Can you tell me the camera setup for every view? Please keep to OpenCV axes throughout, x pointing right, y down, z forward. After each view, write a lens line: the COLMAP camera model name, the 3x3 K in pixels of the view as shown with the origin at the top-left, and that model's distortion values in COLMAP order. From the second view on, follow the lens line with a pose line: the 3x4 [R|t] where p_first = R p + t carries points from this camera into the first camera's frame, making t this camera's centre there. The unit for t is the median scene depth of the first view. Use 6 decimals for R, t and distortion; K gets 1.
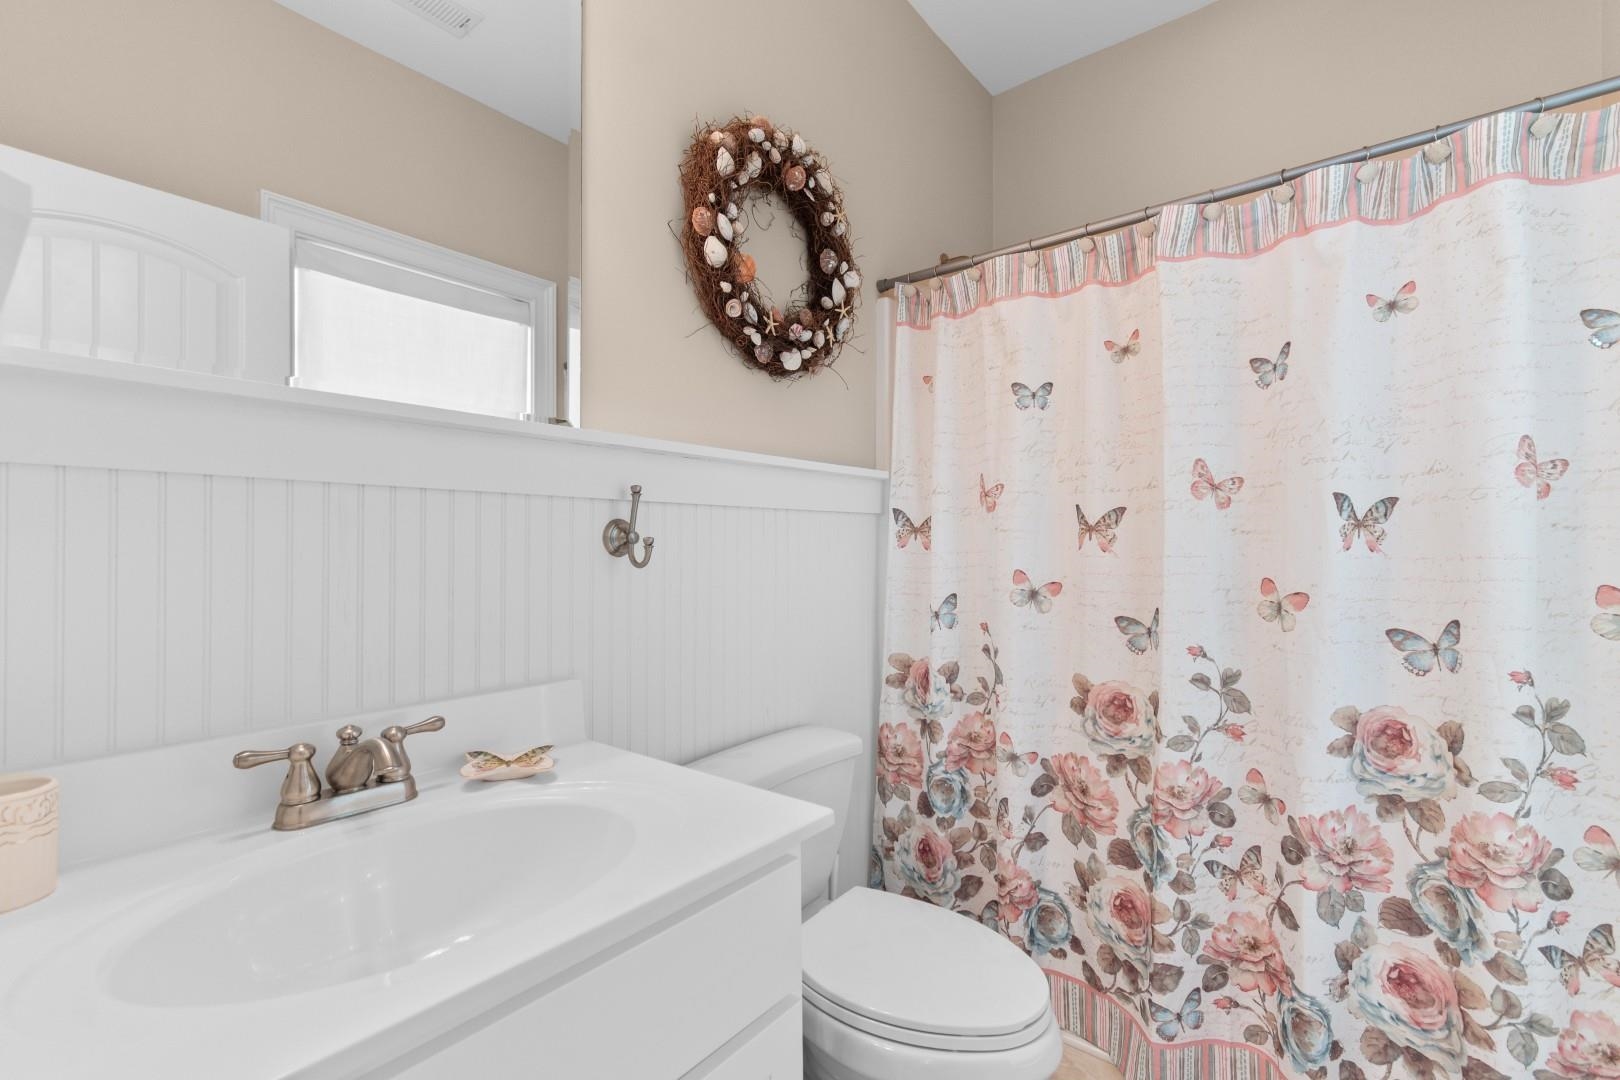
lens RADIAL K [[721.5, 0, 800.5], [0, 721.5, 541.8], [0, 0, 1]] dist [0.003793, -0.000186]
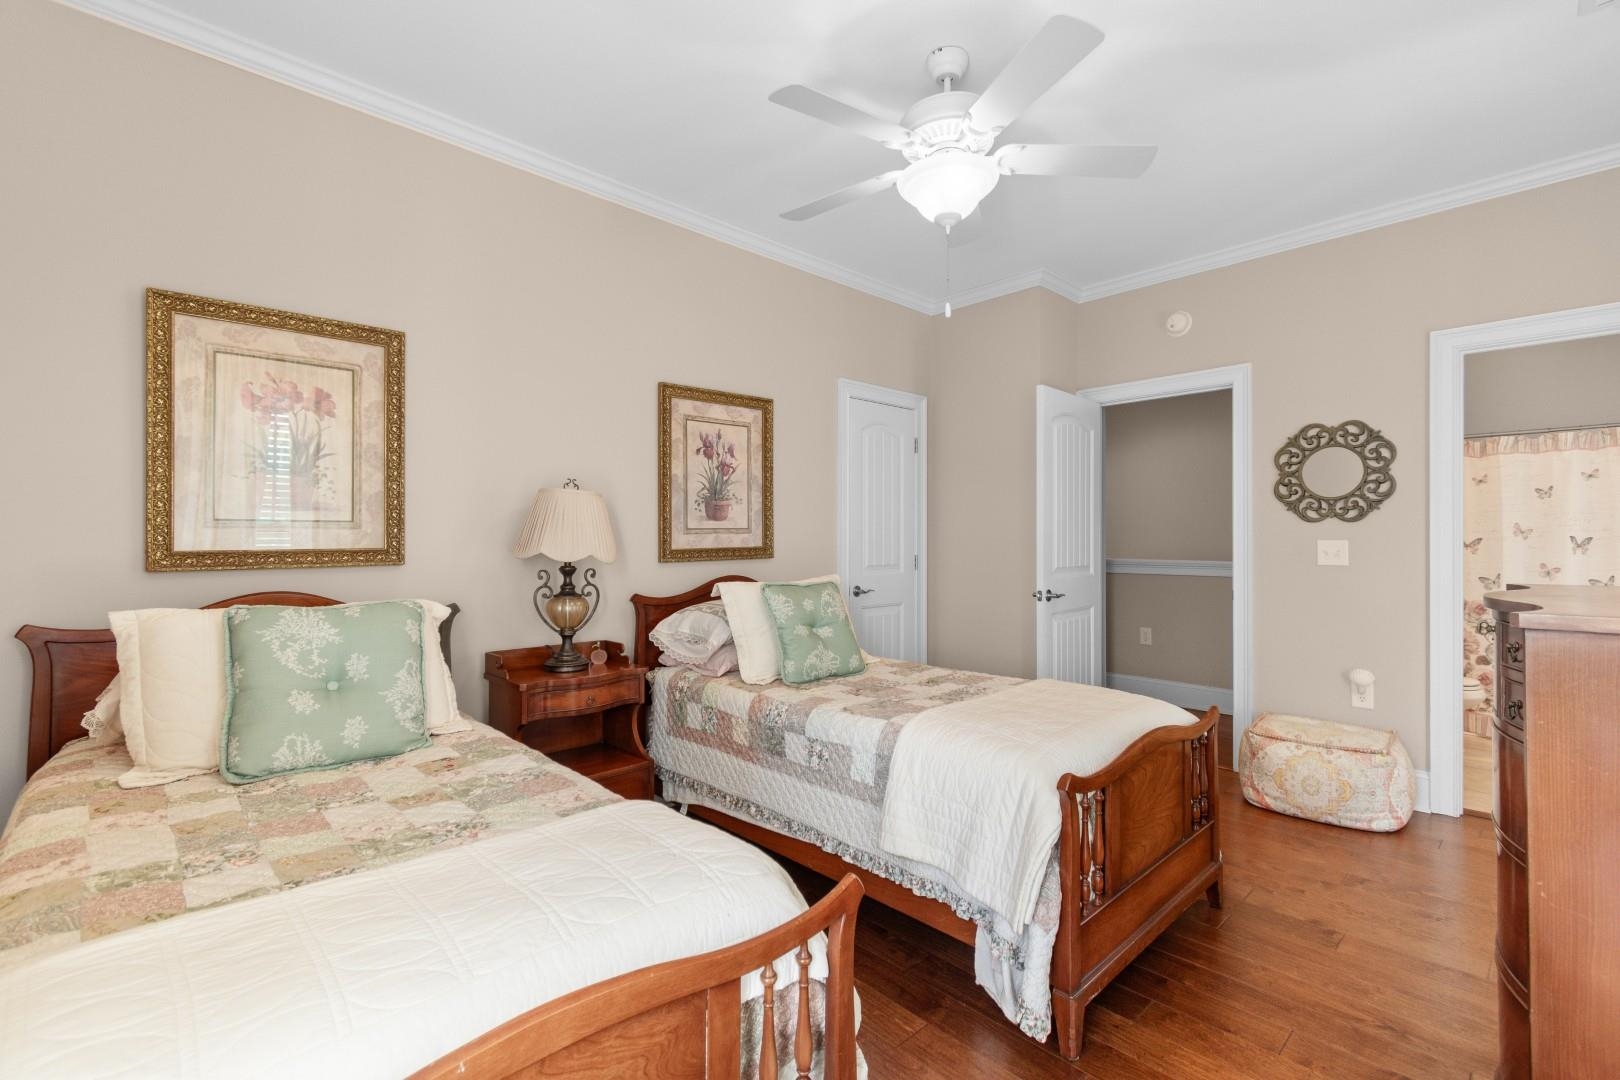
lens RADIAL K [[721.5, 0, 819.6], [0, 721.5, 540.0], [0, 0, 1]] dist [0.003793, -0.000186]
pose [[0.993041, 0.001541, -0.117755, -2.072109], [-0.002034, 0.999990, -0.004070, -0.028983], [0.117748, 0.004281, 0.993034, -2.442082]]
